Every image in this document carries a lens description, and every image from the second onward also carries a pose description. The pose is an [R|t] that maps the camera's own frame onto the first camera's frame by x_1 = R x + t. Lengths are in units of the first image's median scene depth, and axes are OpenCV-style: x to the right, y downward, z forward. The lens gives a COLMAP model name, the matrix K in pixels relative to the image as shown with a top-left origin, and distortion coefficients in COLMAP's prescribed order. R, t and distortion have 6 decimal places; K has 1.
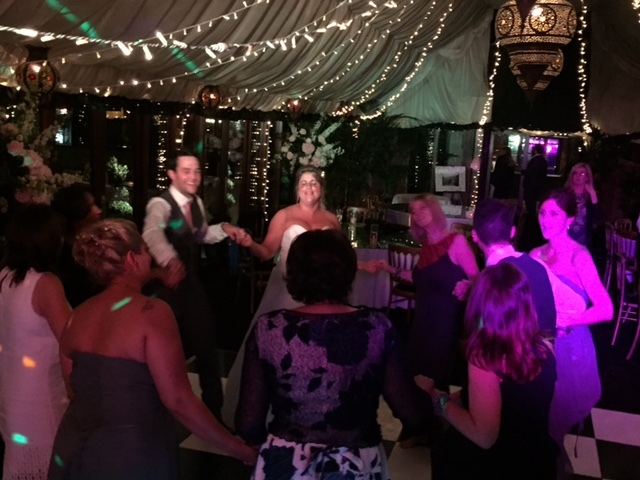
lens RADIAL K [[785.1, 0, 315.1], [0, 785.1, 240.1], [0, 0, 1]] dist [0.063912, 0.000000]
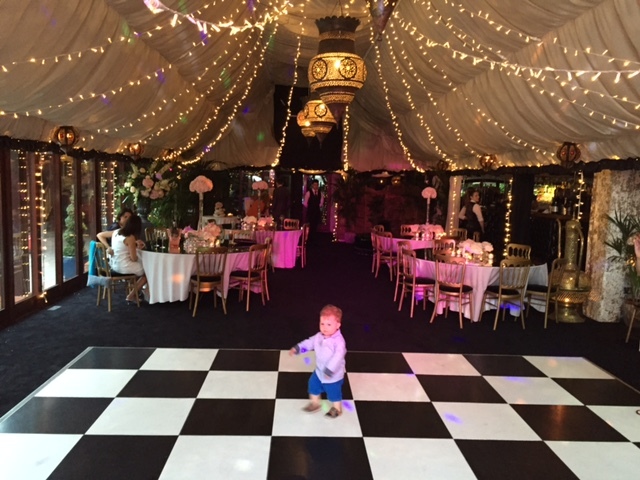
lens RADIAL K [[557.3, 0, 318.8], [0, 557.3, 236.4], [0, 0, 1]] dist [0.067560, -0.065101]
pose [[0.948017, -0.060211, 0.312470, -0.038294], [0.073415, 0.996830, -0.030653, 0.017446], [-0.309634, 0.052000, 0.949433, 0.070683]]
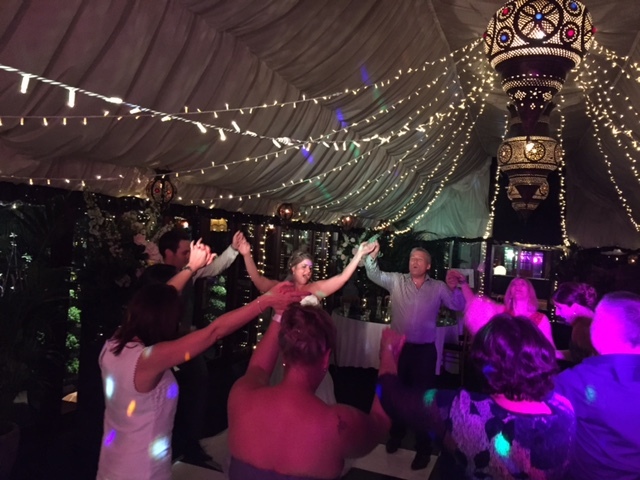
lens RADIAL K [[557.3, 0, 315.2], [0, 557.3, 236.3], [0, 0, 1]] dist [0.067560, -0.065101]
pose [[0.996384, 0.012592, -0.084023, 0.000847], [-0.025556, 0.987575, -0.155056, 0.009425], [0.081027, 0.156643, 0.984326, 0.037685]]
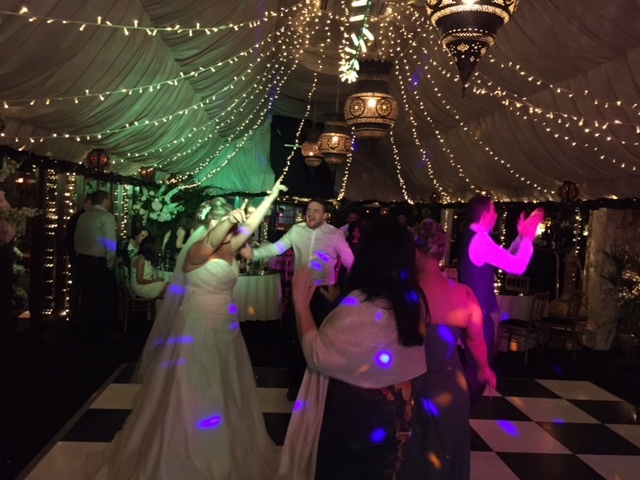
lens RADIAL K [[557.3, 0, 318.9], [0, 557.3, 235.3], [0, 0, 1]] dist [0.067560, -0.065101]
pose [[0.928106, -0.015483, 0.371995, -0.114331], [0.048308, 0.995697, -0.079083, 0.017743], [-0.369169, 0.091368, 0.924860, 0.063066]]
